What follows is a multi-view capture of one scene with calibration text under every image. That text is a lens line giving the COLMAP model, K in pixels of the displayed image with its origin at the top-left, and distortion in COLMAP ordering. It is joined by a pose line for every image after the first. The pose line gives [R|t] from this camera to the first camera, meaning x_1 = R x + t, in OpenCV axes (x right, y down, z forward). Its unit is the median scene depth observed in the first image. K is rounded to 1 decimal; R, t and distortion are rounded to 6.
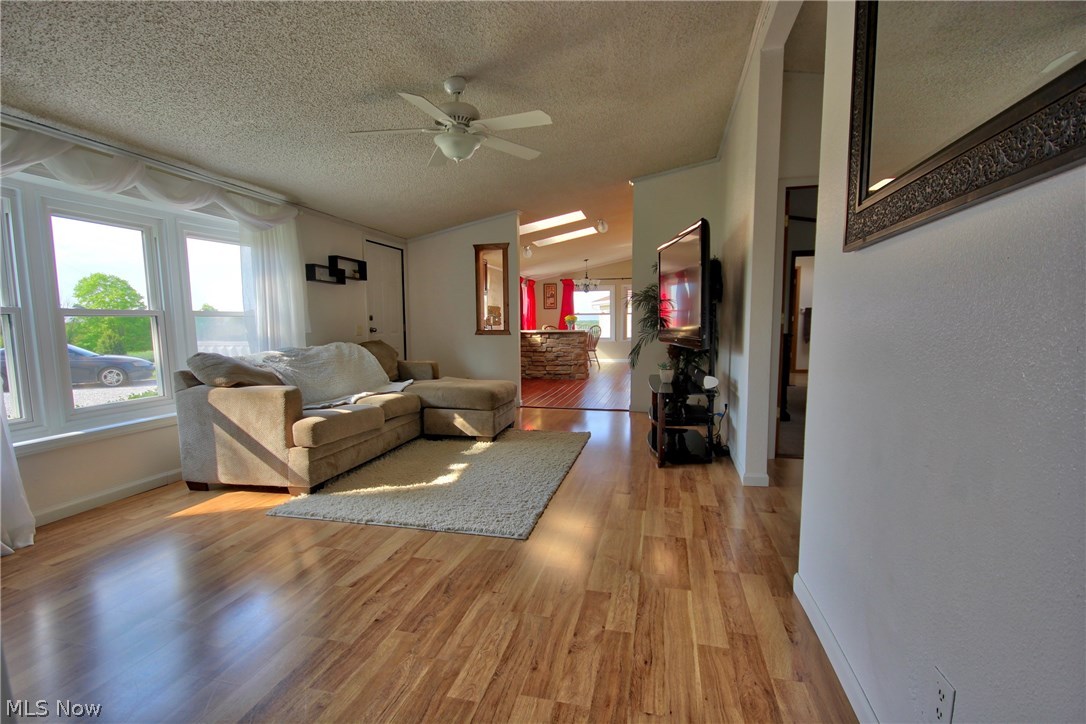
lens RADIAL K [[502.4, 0, 544.1], [0, 502.4, 365.4], [0, 0, 1]] dist [-0.003451, -0.003951]
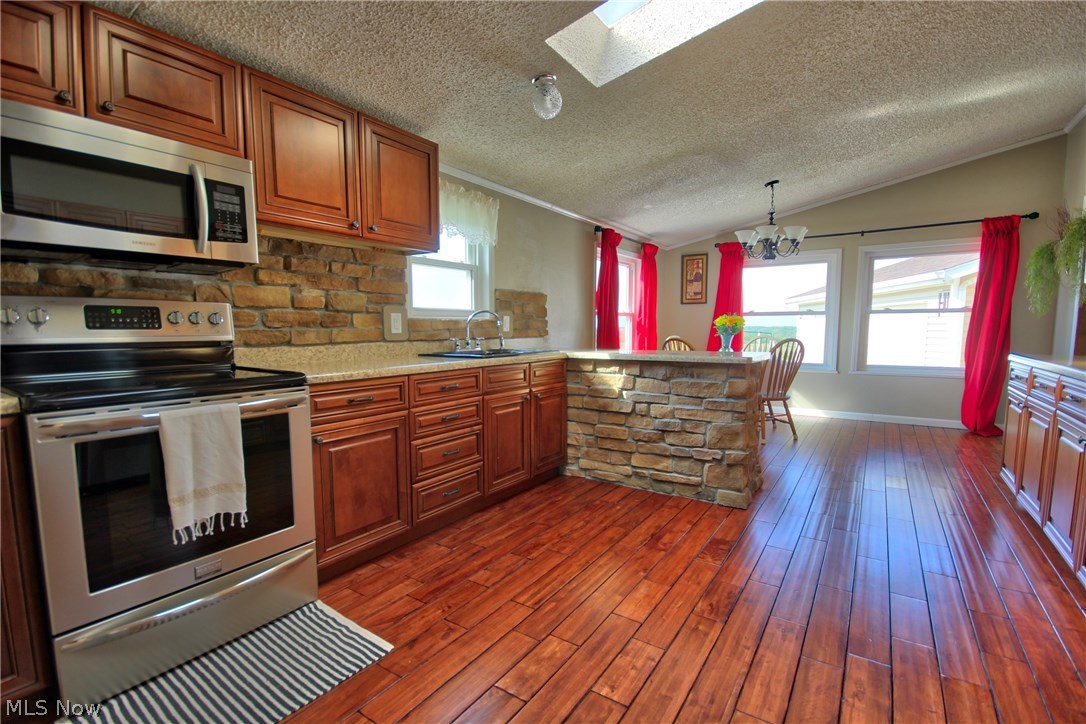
lens RADIAL K [[502.4, 0, 545.3], [0, 502.4, 374.8], [0, 0, 1]] dist [-0.003451, -0.003951]
pose [[0.938476, 0.034565, -0.343611, 0.066941], [-0.032687, 0.999402, 0.011258, -0.056702], [0.343795, 0.000667, 0.939044, 0.643510]]
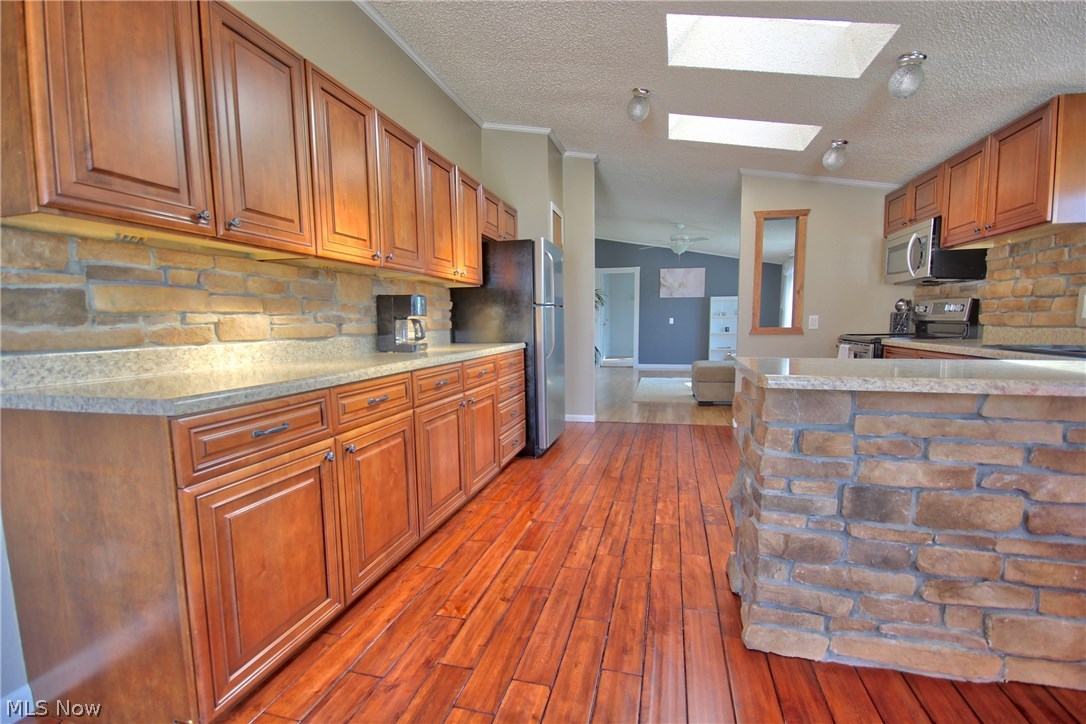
lens RADIAL K [[502.4, 0, 542.8], [0, 502.4, 369.4], [0, 0, 1]] dist [-0.003451, -0.003951]
pose [[-0.999585, 0.012398, 0.025998, 0.229036], [0.017058, 0.982115, 0.187506, -0.145593], [-0.023208, 0.187872, -0.981919, 1.652998]]
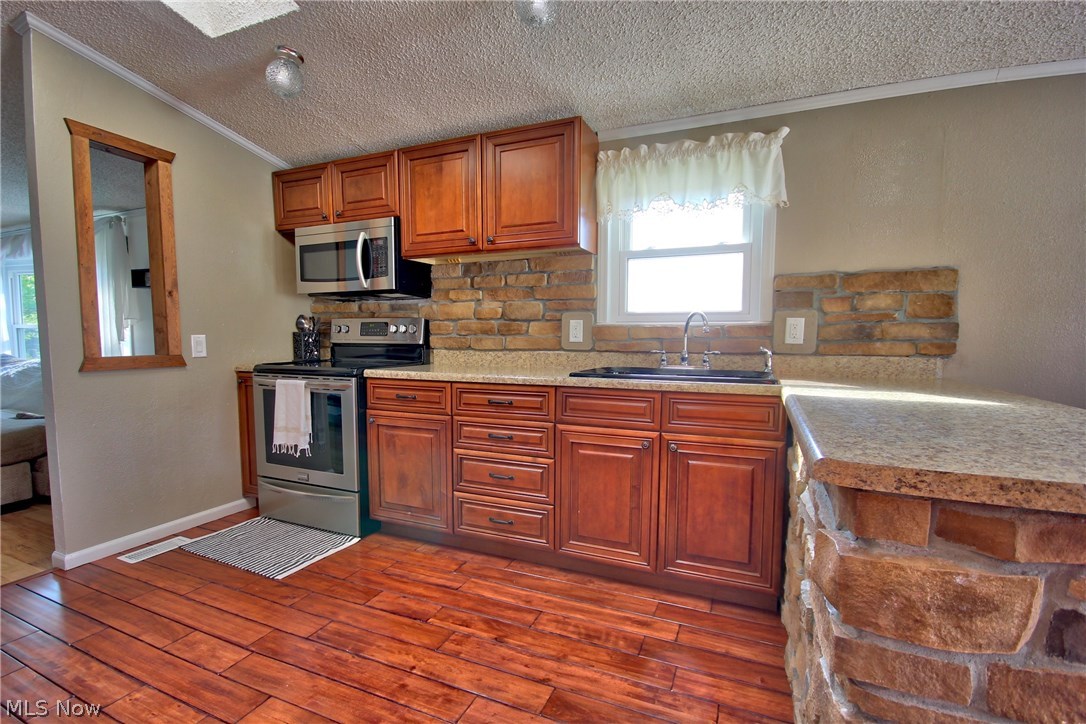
lens RADIAL K [[502.4, 0, 540.3], [0, 502.4, 377.5], [0, 0, 1]] dist [-0.003451, -0.003951]
pose [[-0.176274, 0.083408, -0.980801, 0.236869], [-0.091656, 0.990684, 0.100722, -0.106530], [0.980065, 0.107650, -0.166987, 1.199110]]
